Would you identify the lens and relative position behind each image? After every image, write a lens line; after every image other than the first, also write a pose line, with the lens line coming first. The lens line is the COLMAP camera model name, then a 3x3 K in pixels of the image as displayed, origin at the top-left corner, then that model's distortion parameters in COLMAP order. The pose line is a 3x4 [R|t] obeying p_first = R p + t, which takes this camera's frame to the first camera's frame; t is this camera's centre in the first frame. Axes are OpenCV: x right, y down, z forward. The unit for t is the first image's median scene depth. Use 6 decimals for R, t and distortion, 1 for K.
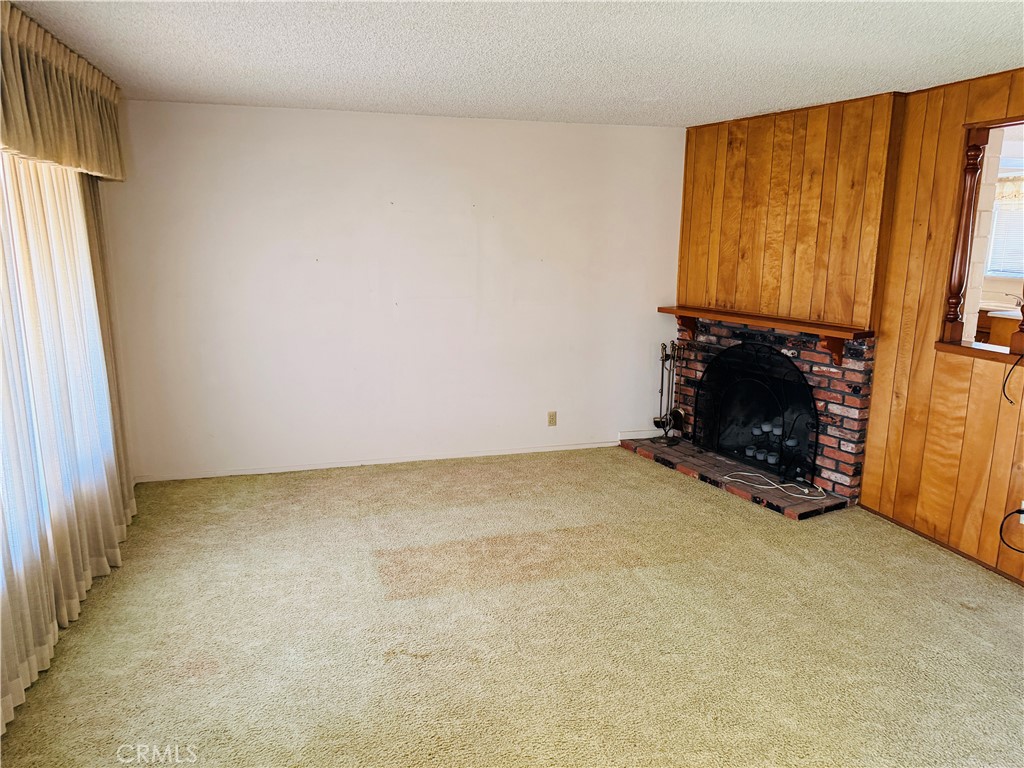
lens RADIAL K [[734.2, 0, 510.2], [0, 734.2, 388.4], [0, 0, 1]] dist [0.097710, -0.094912]
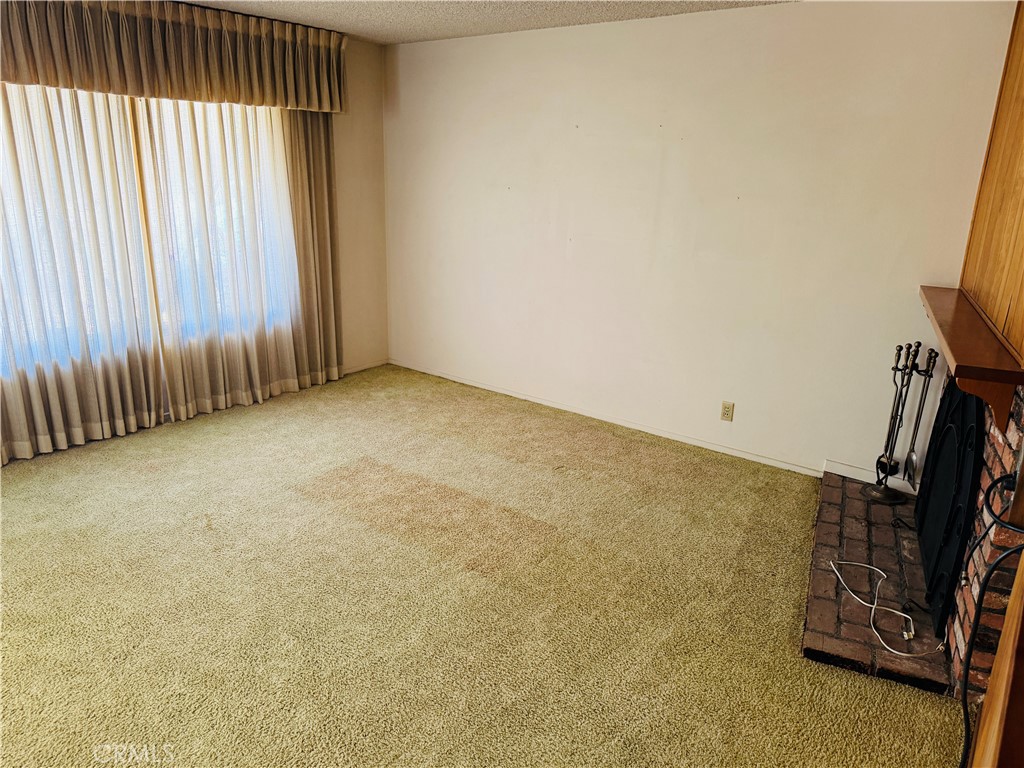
lens RADIAL K [[734.2, 0, 510.2], [0, 734.2, 388.4], [0, 0, 1]] dist [0.097710, -0.094912]
pose [[0.582907, 0.244444, -0.774897, 0.629496], [-0.194002, 0.967962, 0.159412, -0.074133], [0.789039, 0.057409, 0.611655, 0.425423]]
